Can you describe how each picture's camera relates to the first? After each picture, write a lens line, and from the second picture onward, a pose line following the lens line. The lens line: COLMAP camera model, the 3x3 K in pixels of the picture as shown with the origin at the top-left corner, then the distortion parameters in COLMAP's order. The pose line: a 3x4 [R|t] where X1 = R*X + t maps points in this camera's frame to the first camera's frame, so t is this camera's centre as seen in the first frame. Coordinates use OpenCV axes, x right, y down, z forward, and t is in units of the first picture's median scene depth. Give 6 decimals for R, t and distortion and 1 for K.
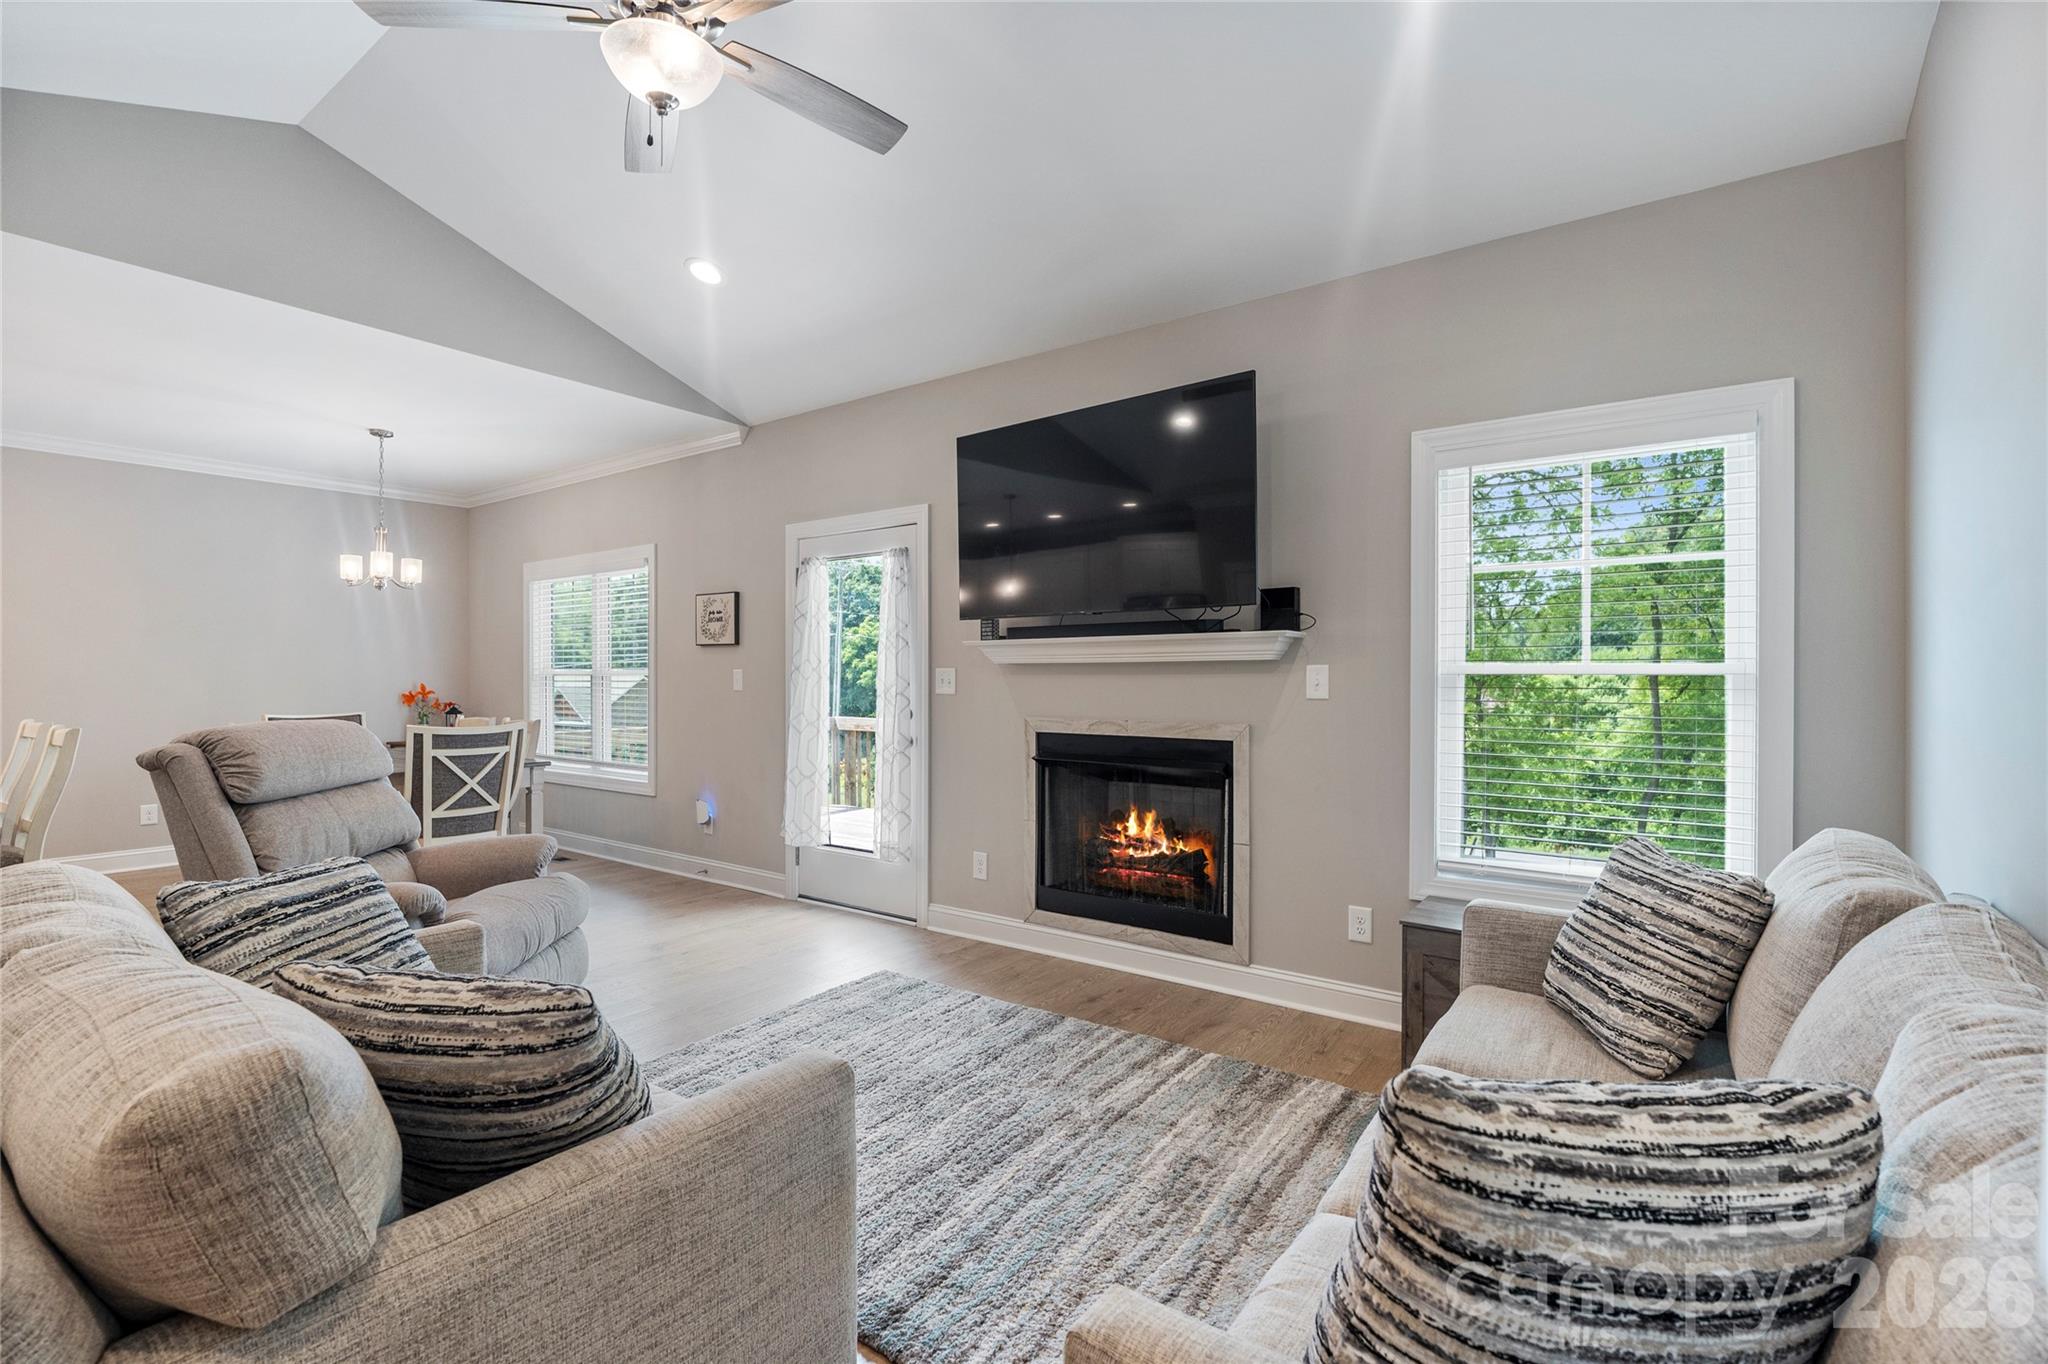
lens RADIAL K [[913.9, 0, 1024.0], [0, 913.9, 682.0], [0, 0, 1]] dist [-0.009818, -0.000014]
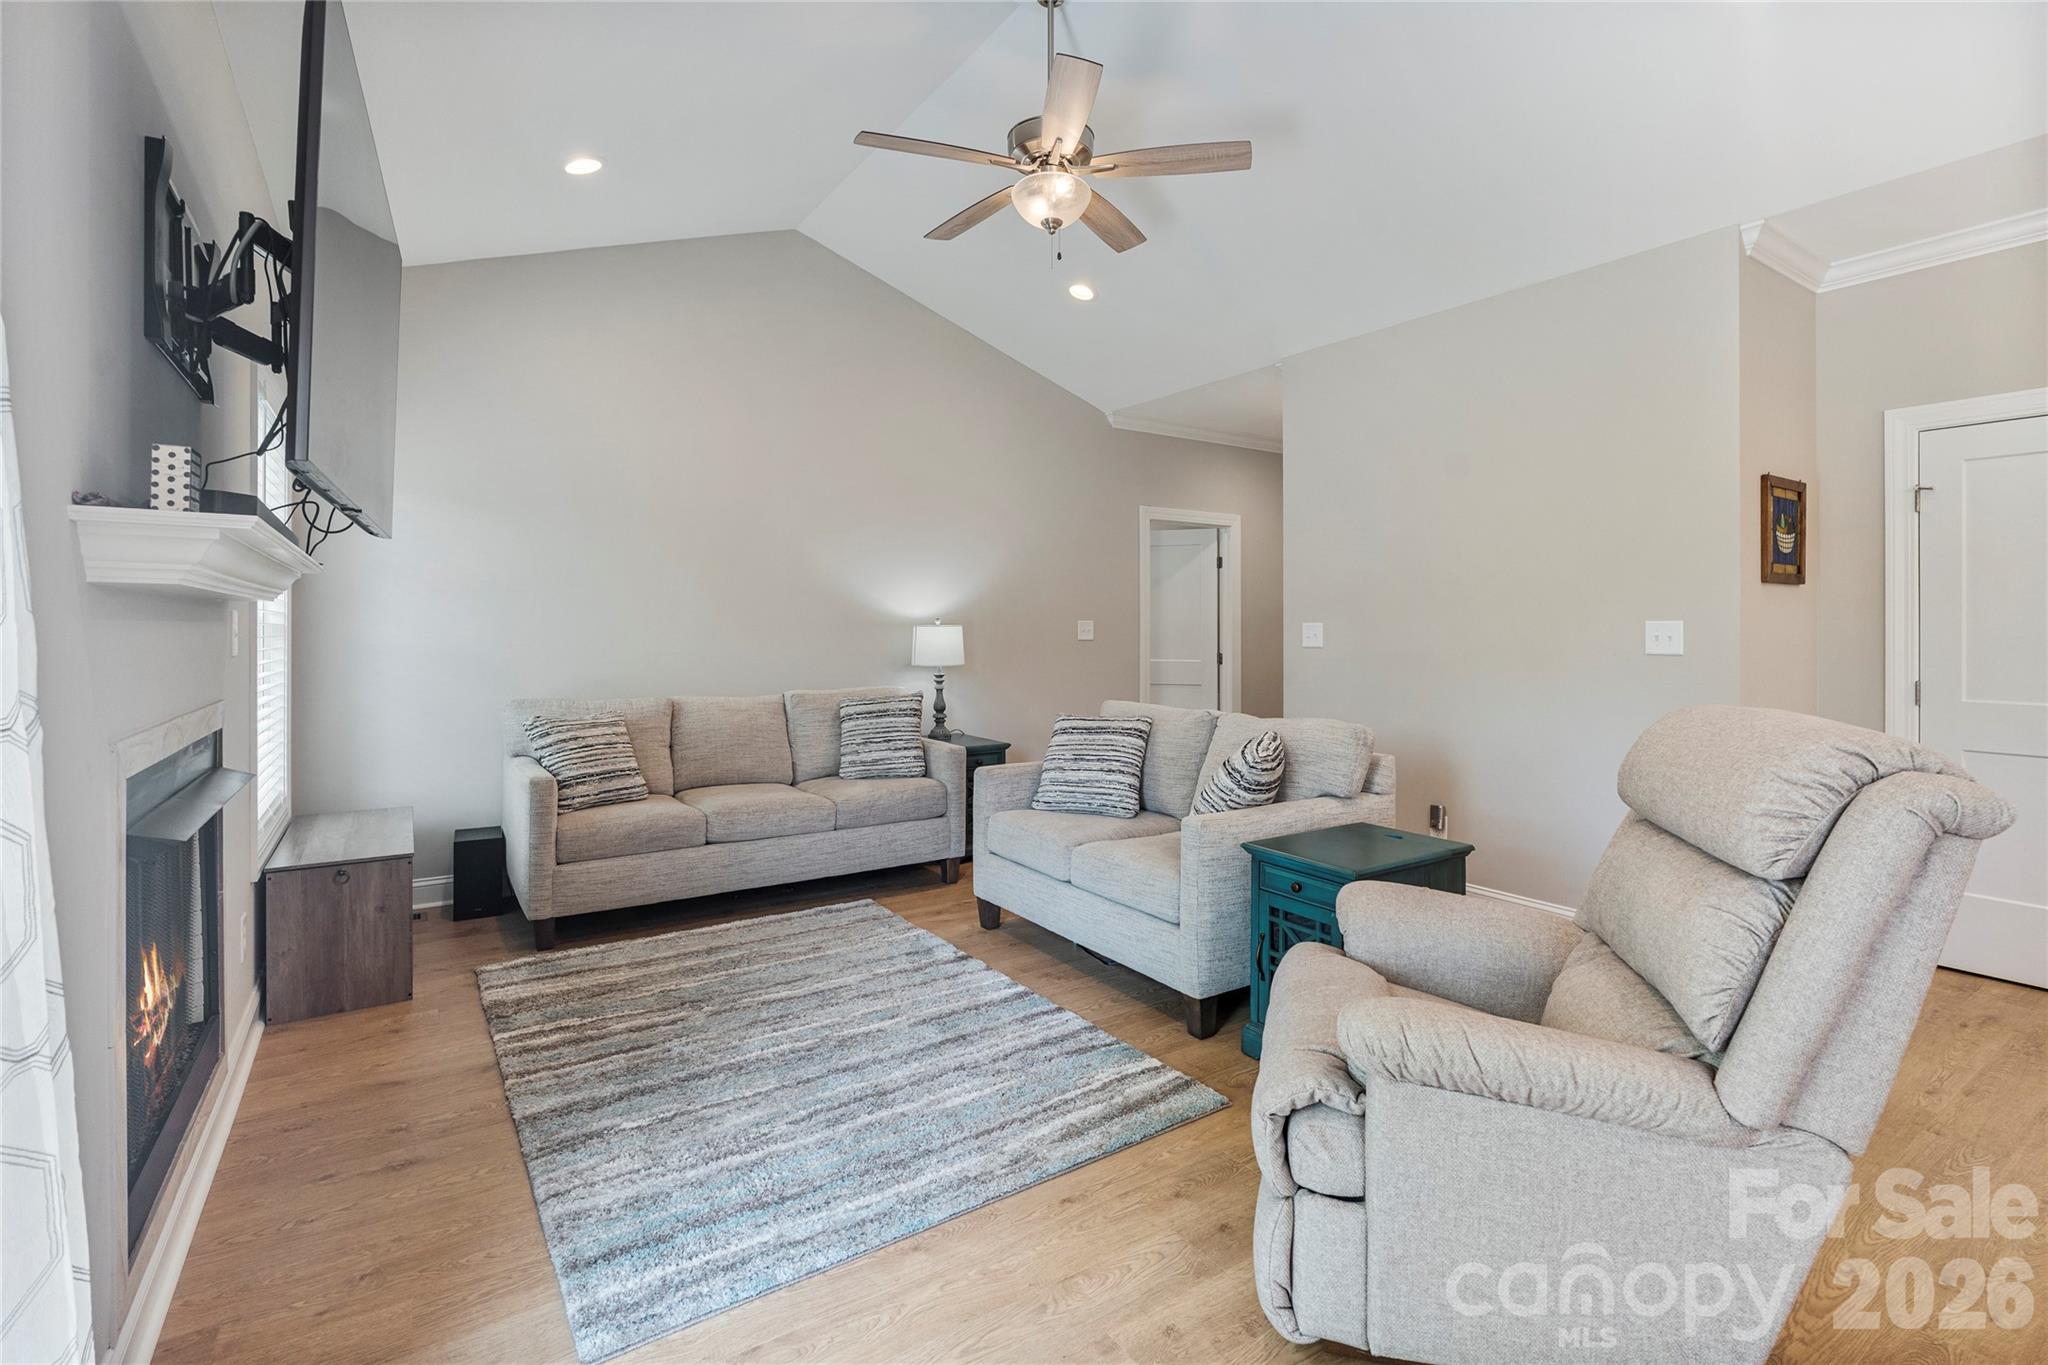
lens RADIAL K [[934.0, 0, 1022.4], [0, 934.0, 630.5], [0, 0, 1]] dist [-0.010108, -0.000266]
pose [[-0.937966, -0.002038, 0.346721, -0.499509], [0.000410, 0.999976, 0.006986, -0.006381], [-0.346726, 0.006694, -0.937942, 1.383394]]
